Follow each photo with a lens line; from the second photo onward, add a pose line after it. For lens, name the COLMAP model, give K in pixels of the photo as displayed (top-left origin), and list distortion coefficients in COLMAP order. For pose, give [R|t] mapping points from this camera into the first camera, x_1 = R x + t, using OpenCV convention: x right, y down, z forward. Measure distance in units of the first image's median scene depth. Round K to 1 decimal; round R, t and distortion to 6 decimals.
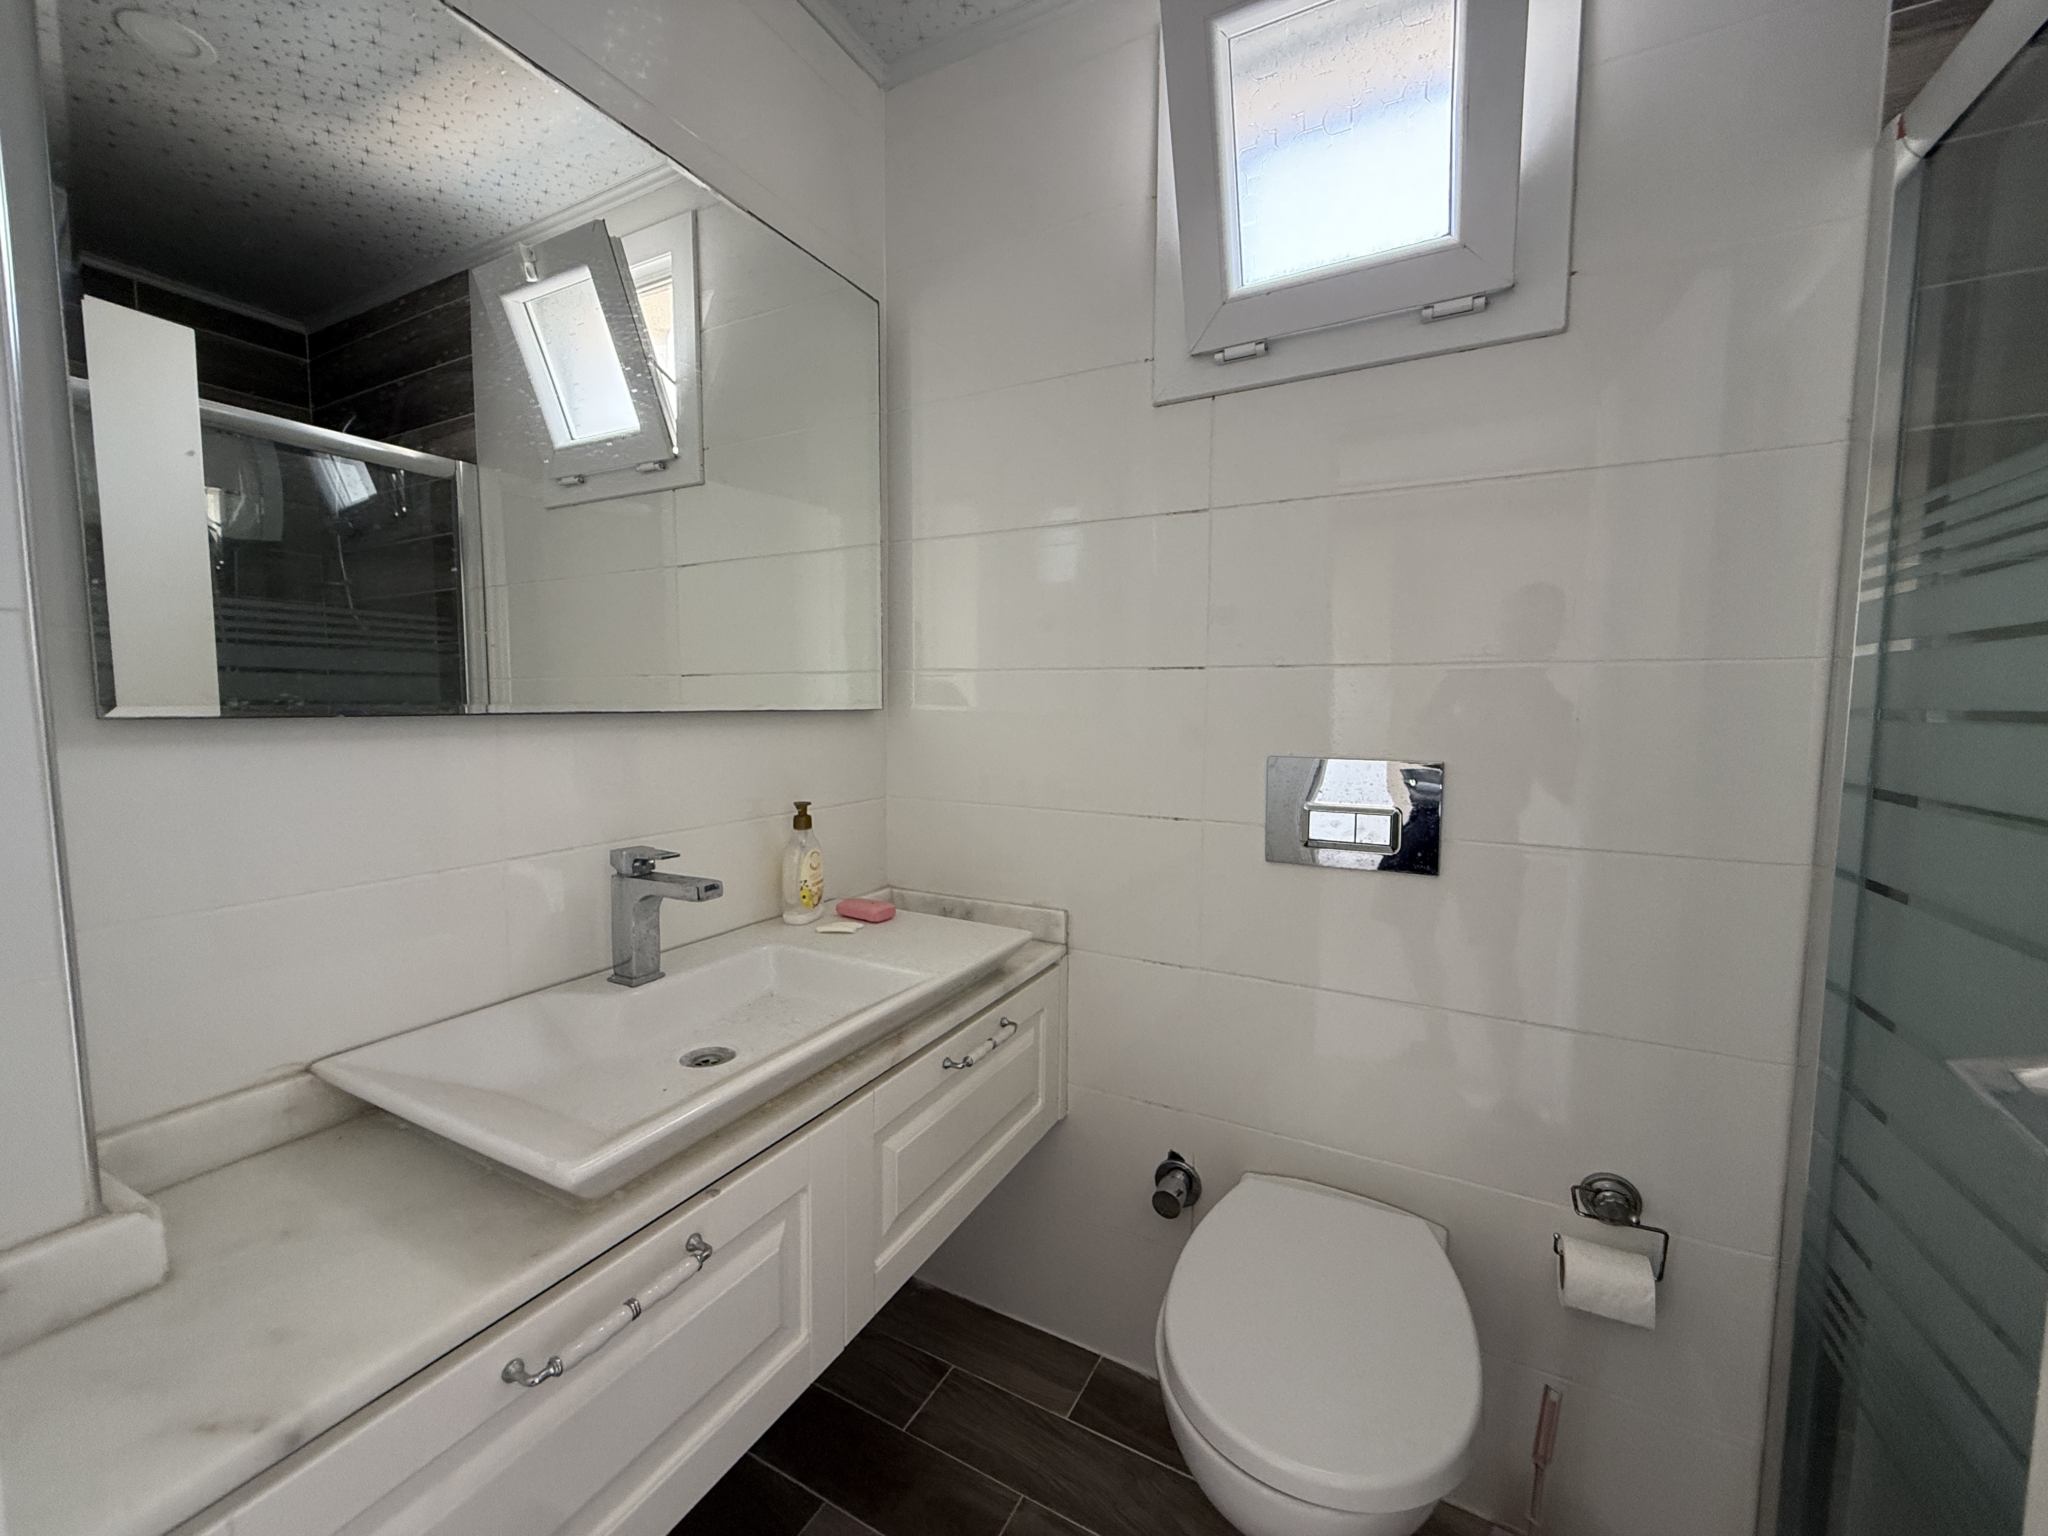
lens RADIAL K [[812.5, 0, 1021.9], [0, 812.5, 766.7], [0, 0, 1]] dist [0.000224, -0.000320]
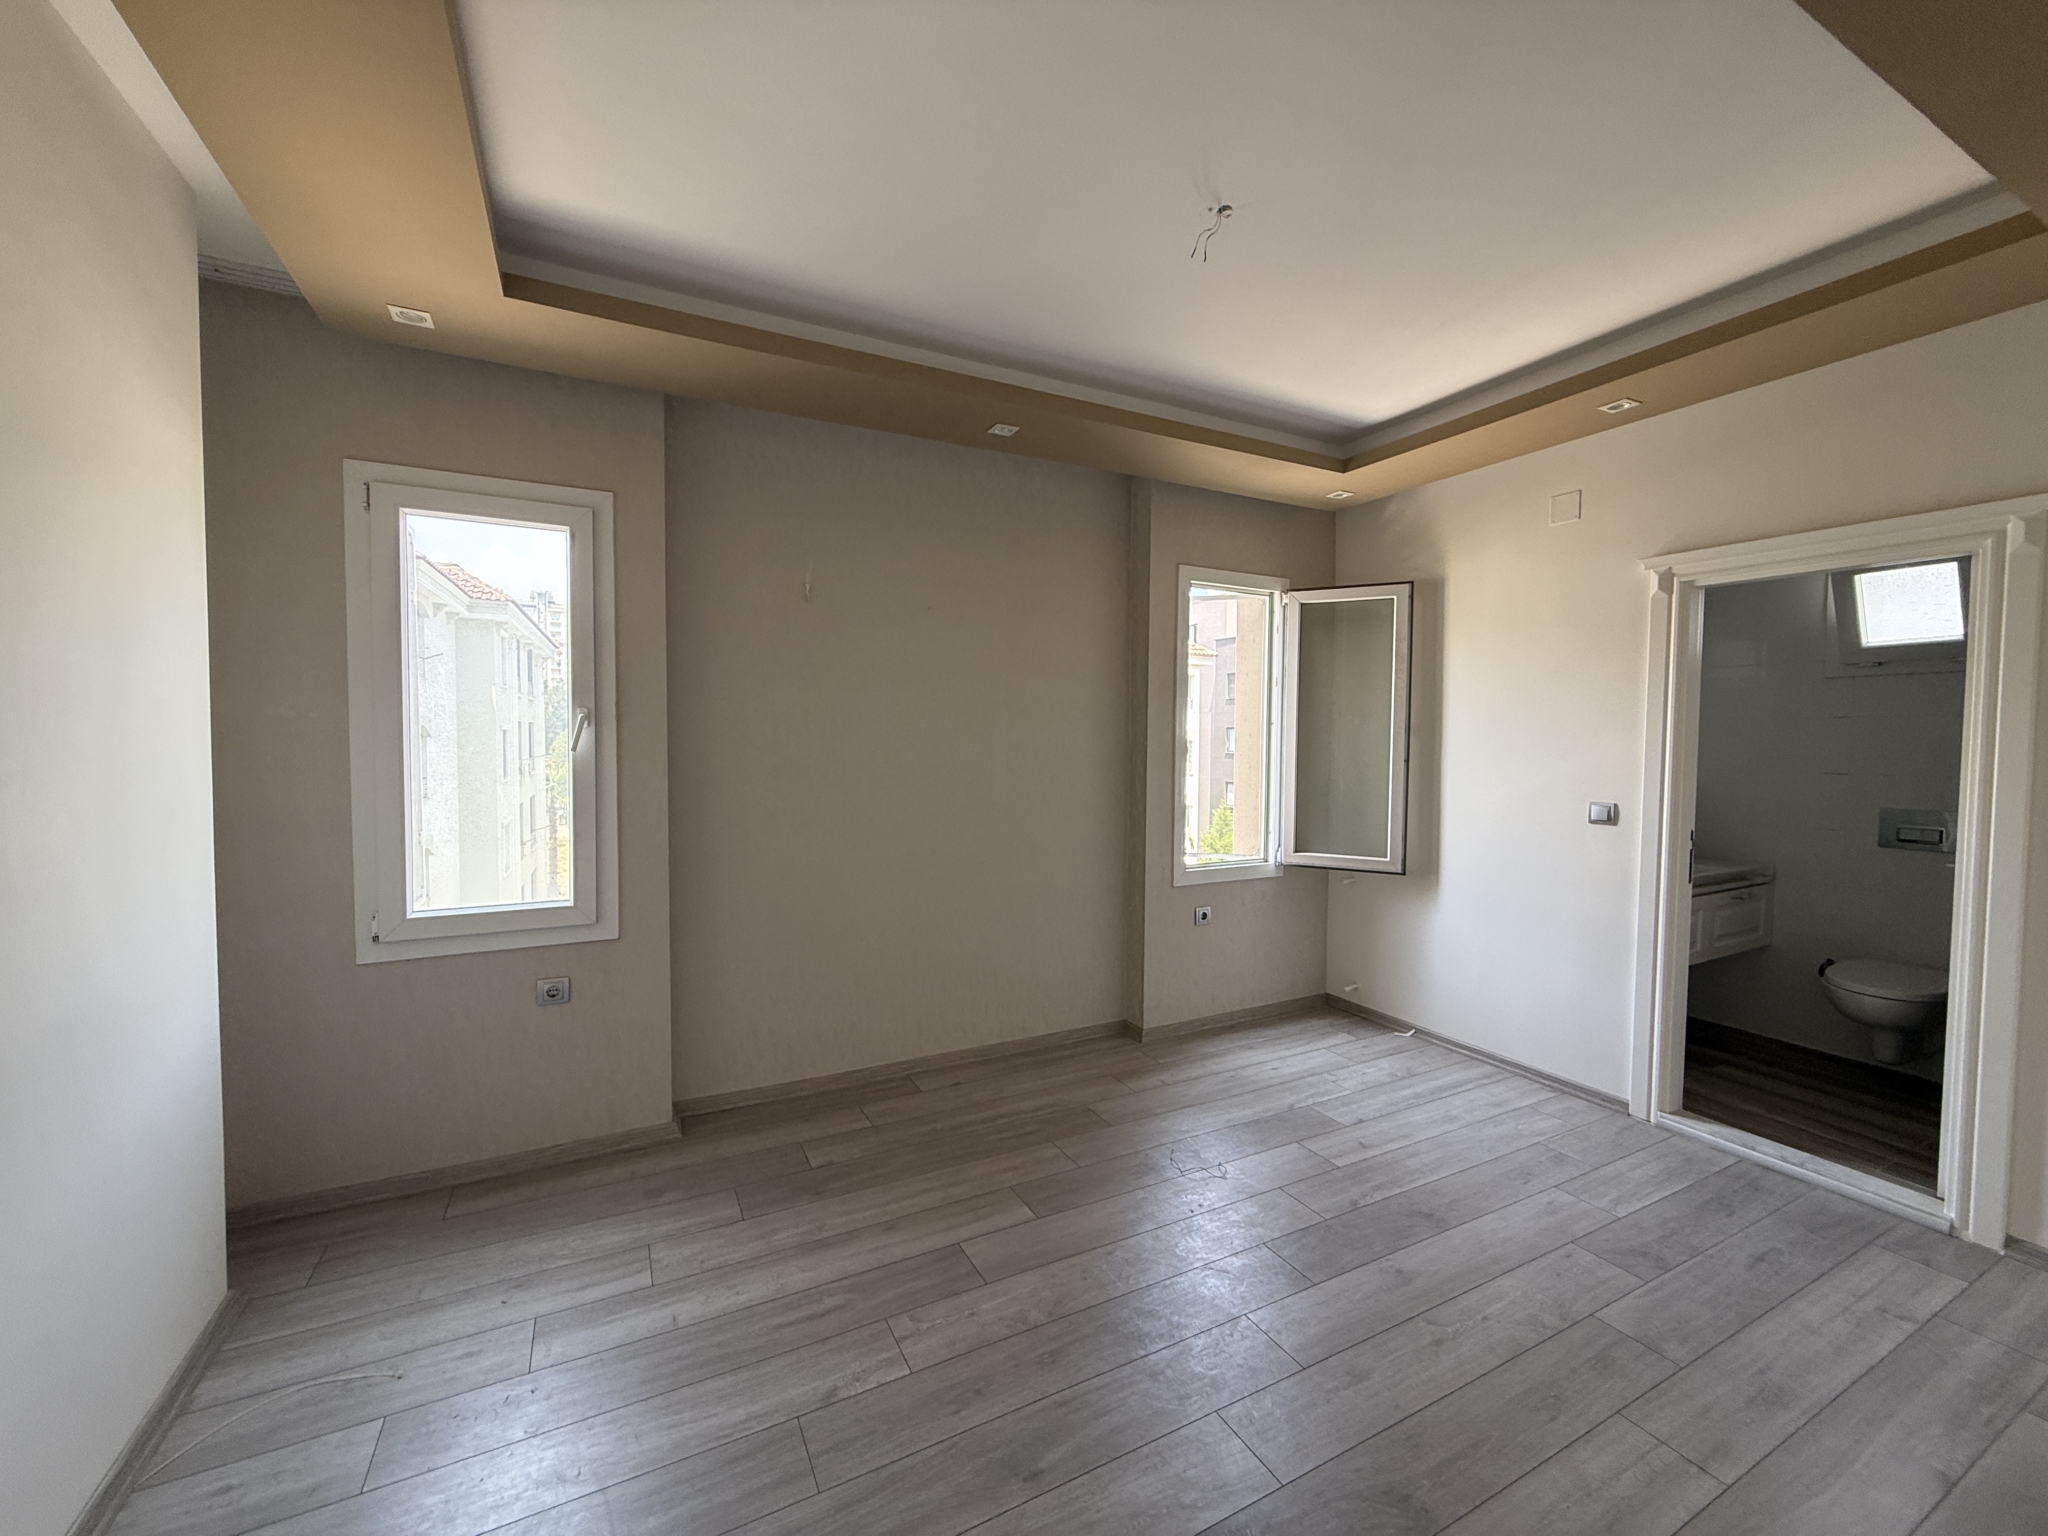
lens RADIAL K [[812.5, 0, 1021.9], [0, 812.5, 766.7], [0, 0, 1]] dist [0.000224, -0.000320]
pose [[0.829635, 0.024874, -0.557752, -0.560831], [-0.052428, 0.998063, -0.033474, 0.091285], [0.555839, 0.057013, 0.829333, -2.832620]]
